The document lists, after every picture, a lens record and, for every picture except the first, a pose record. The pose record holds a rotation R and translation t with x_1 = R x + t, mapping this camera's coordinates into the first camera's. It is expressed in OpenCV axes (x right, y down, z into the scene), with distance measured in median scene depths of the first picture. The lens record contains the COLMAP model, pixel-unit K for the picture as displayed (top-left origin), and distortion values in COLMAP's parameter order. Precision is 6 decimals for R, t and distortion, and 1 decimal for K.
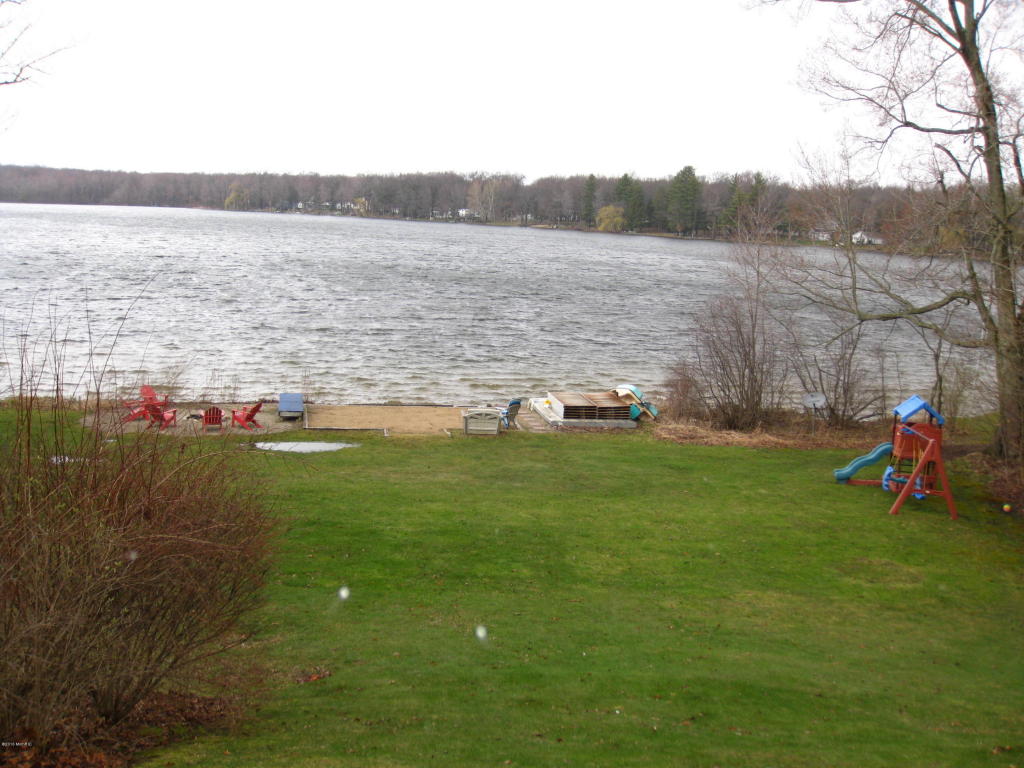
lens RADIAL K [[1138.4, 0, 512.0], [0, 1138.4, 384.0], [0, 0, 1]] dist [-0.158078, 0.090932]
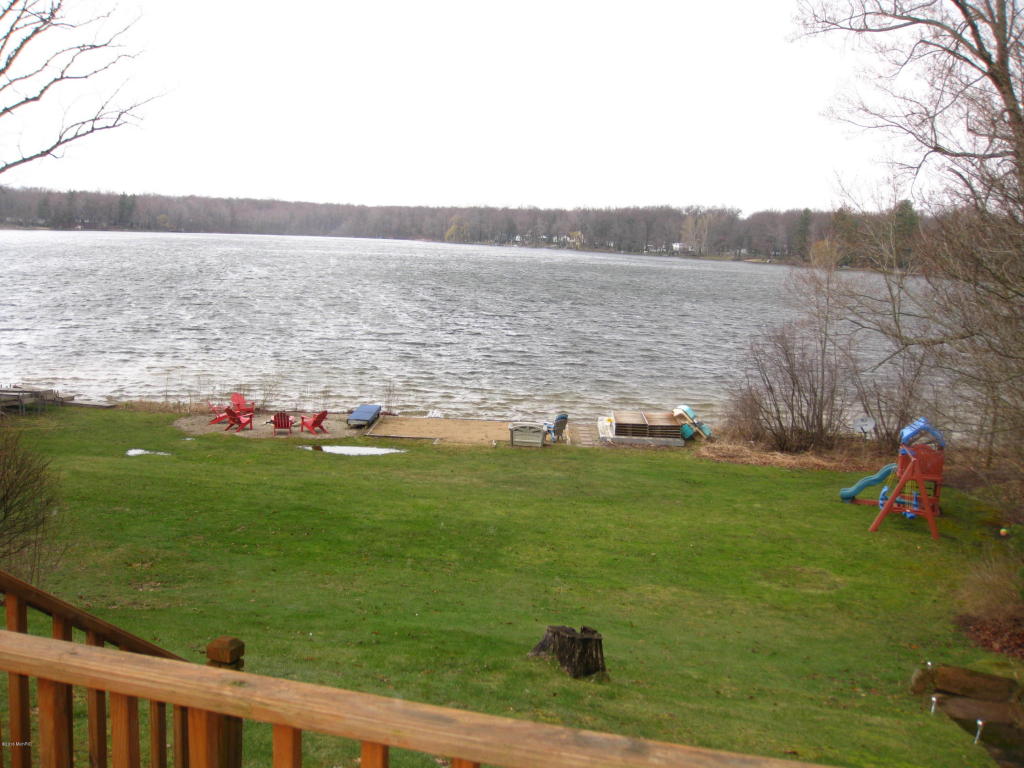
lens RADIAL K [[1138.4, 0, 512.0], [0, 1138.4, 384.0], [0, 0, 1]] dist [-0.158078, 0.090932]
pose [[0.980600, 0.022465, -0.194727, 0.151867], [-0.028219, 0.999242, -0.026826, 0.013569], [0.193976, 0.031801, 0.980491, -0.046448]]
